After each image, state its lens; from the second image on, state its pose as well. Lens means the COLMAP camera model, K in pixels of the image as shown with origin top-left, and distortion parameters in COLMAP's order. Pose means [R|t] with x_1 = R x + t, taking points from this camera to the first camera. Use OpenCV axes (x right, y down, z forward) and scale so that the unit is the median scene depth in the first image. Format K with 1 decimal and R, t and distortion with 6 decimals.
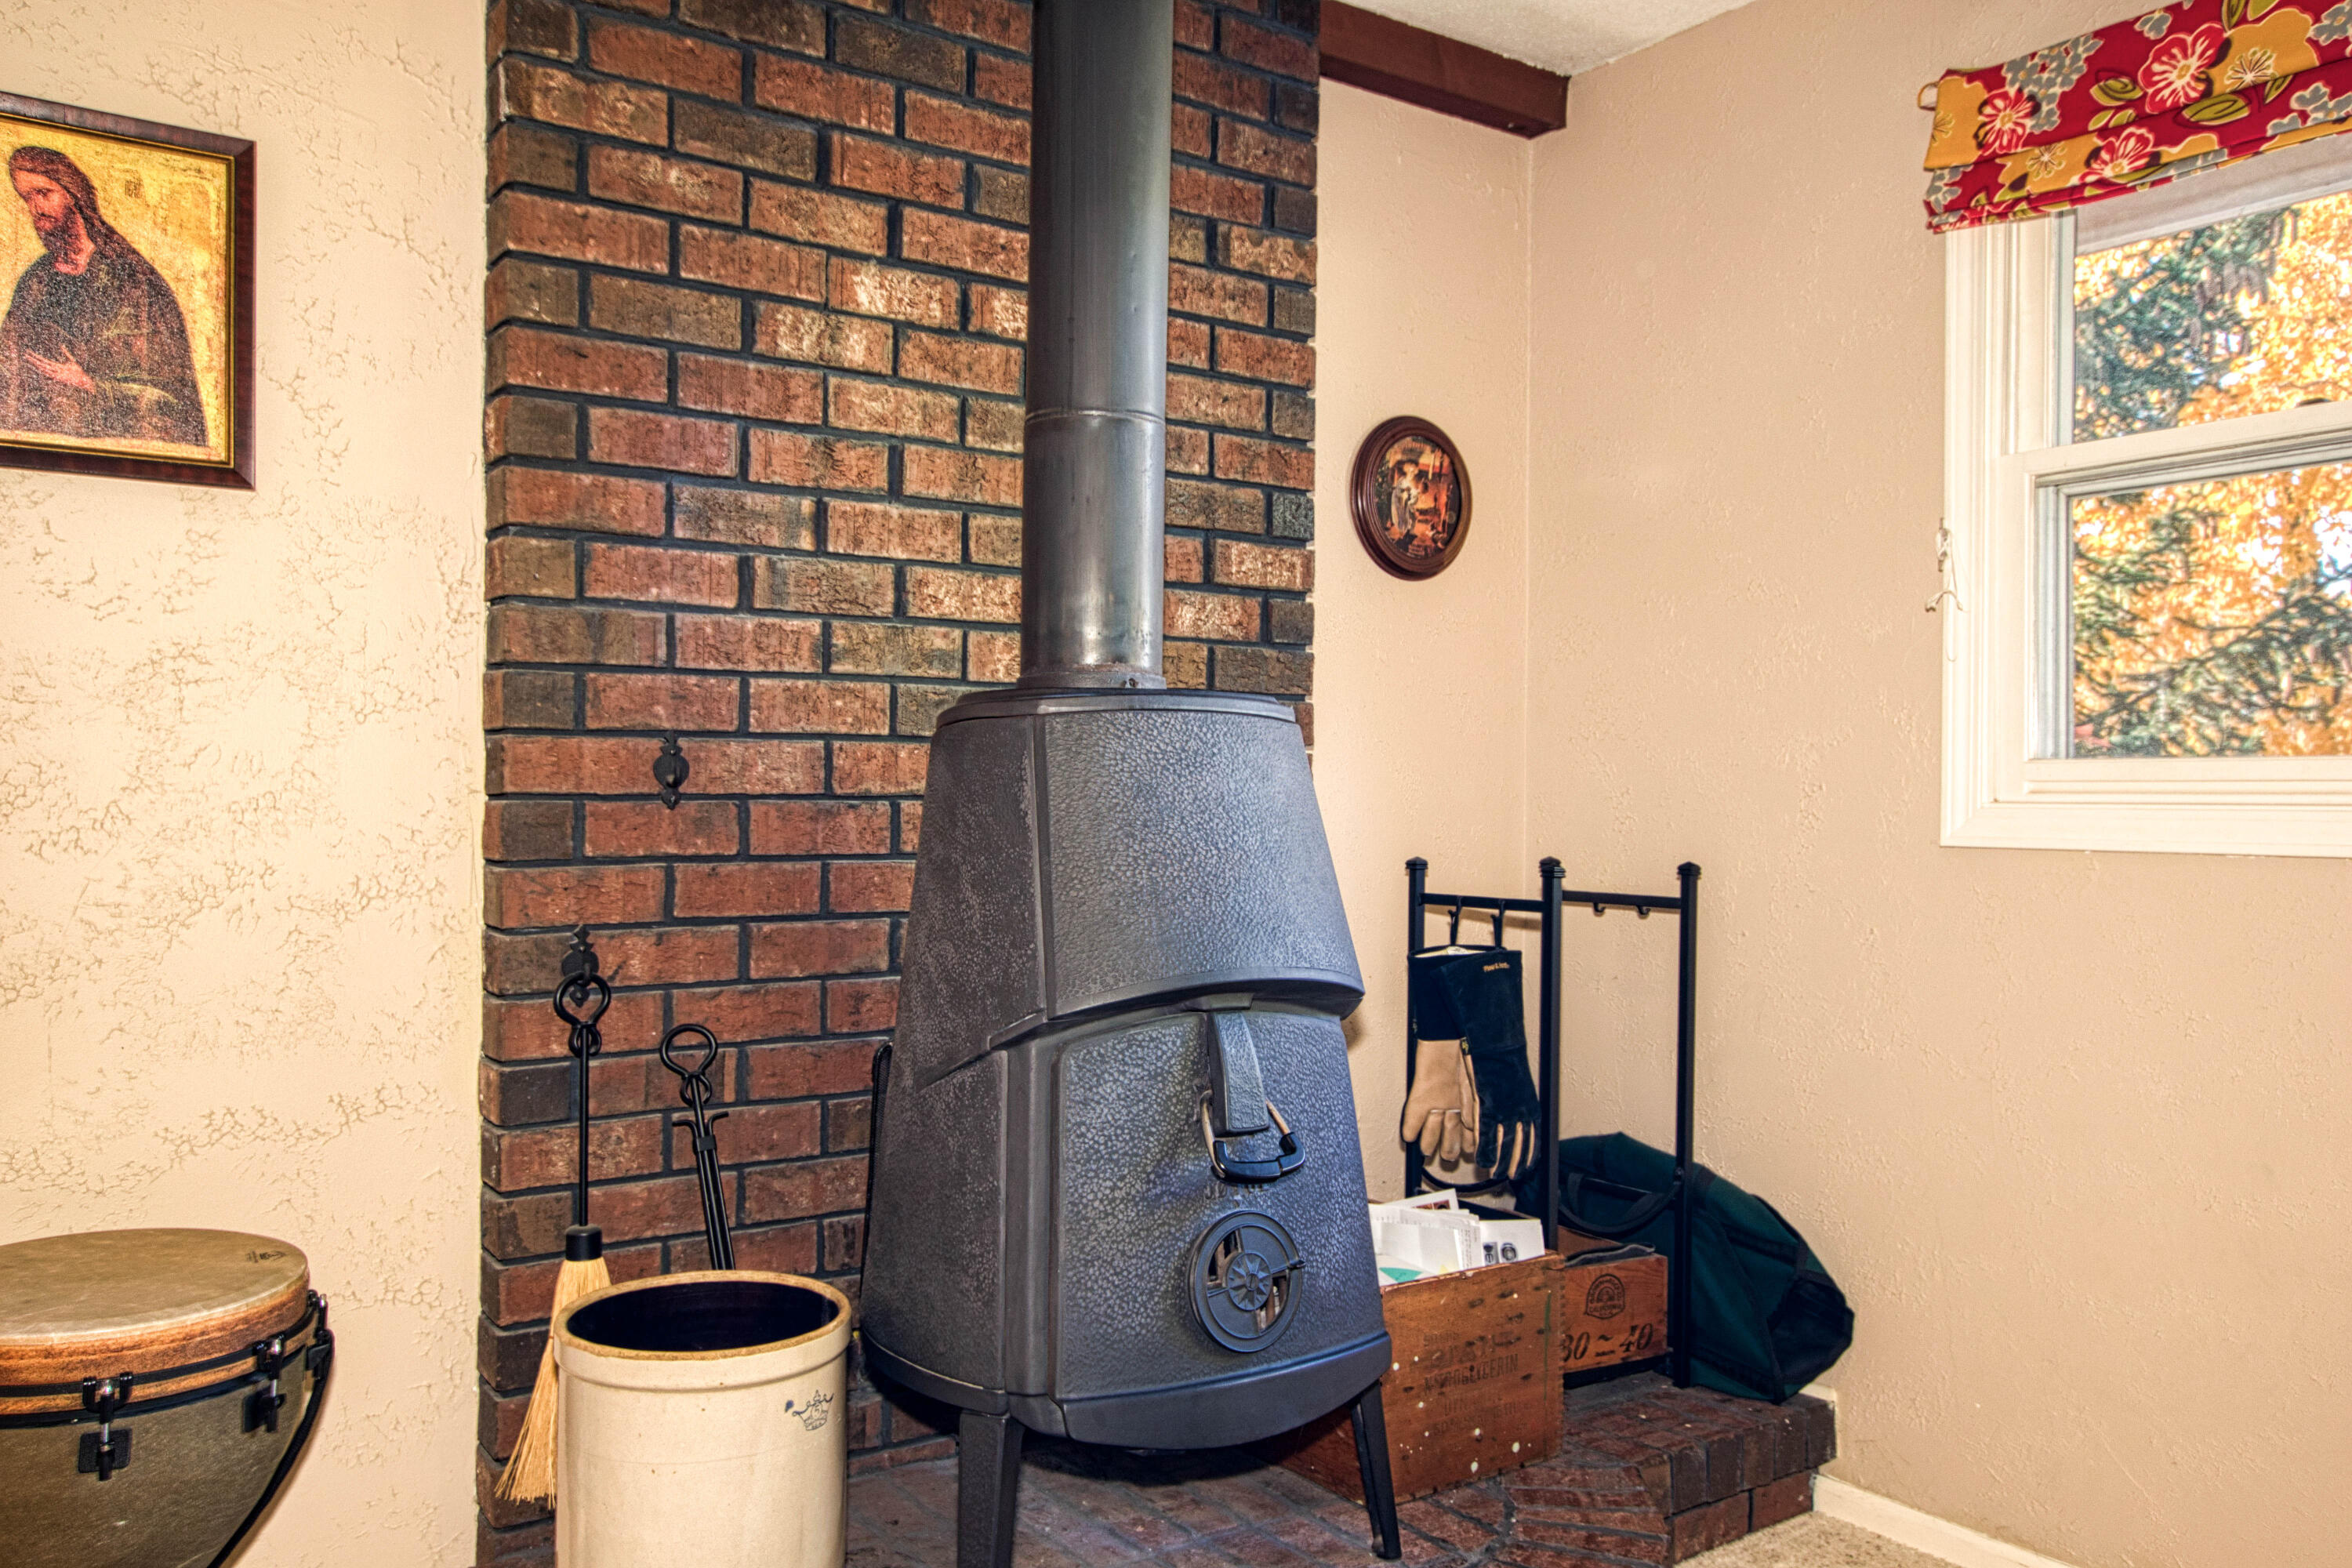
lens RADIAL K [[1673.8, 0, 1159.5], [0, 1673.8, 793.1], [0, 0, 1]] dist [0.003616, 0.016588]
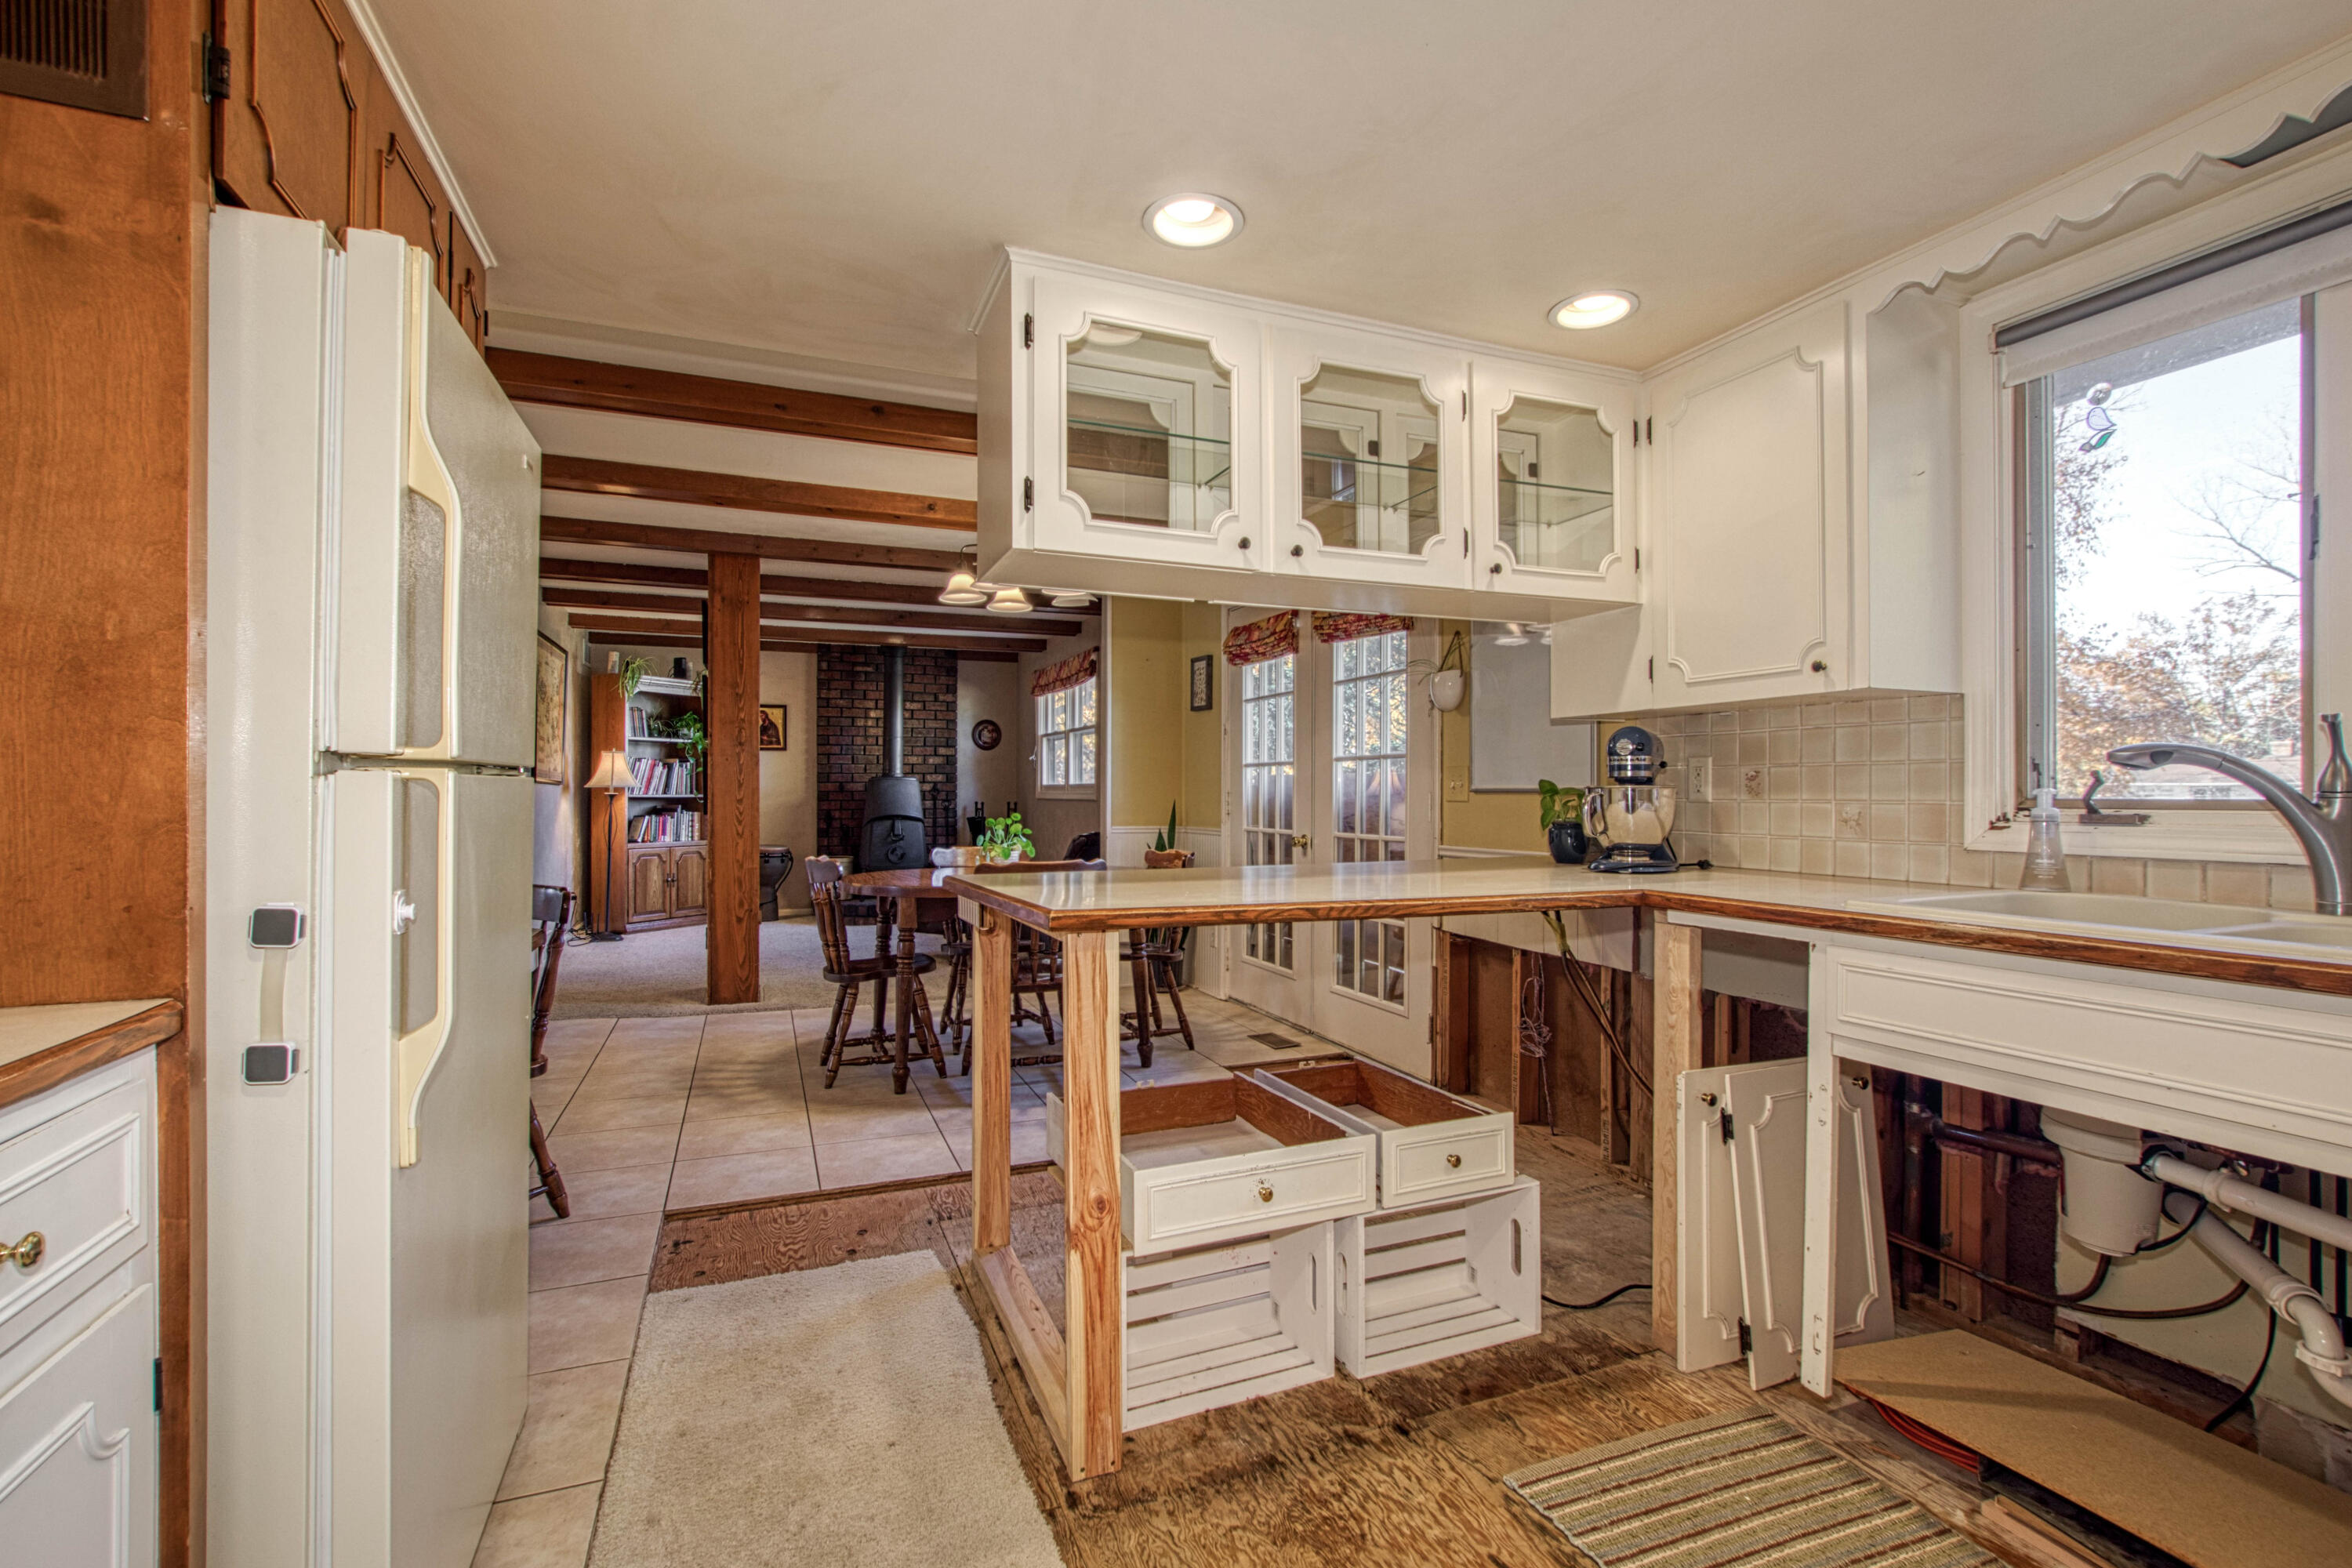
lens RADIAL K [[1050.2, 0, 1142.1], [0, 1050.2, 792.4], [0, 0, 1]] dist [-0.004852, 0.000123]
pose [[0.960129, -0.003302, -0.279539, 1.995652], [0.005046, 0.999972, 0.005521, -0.010562], [0.279513, -0.006712, 0.960119, -2.662521]]
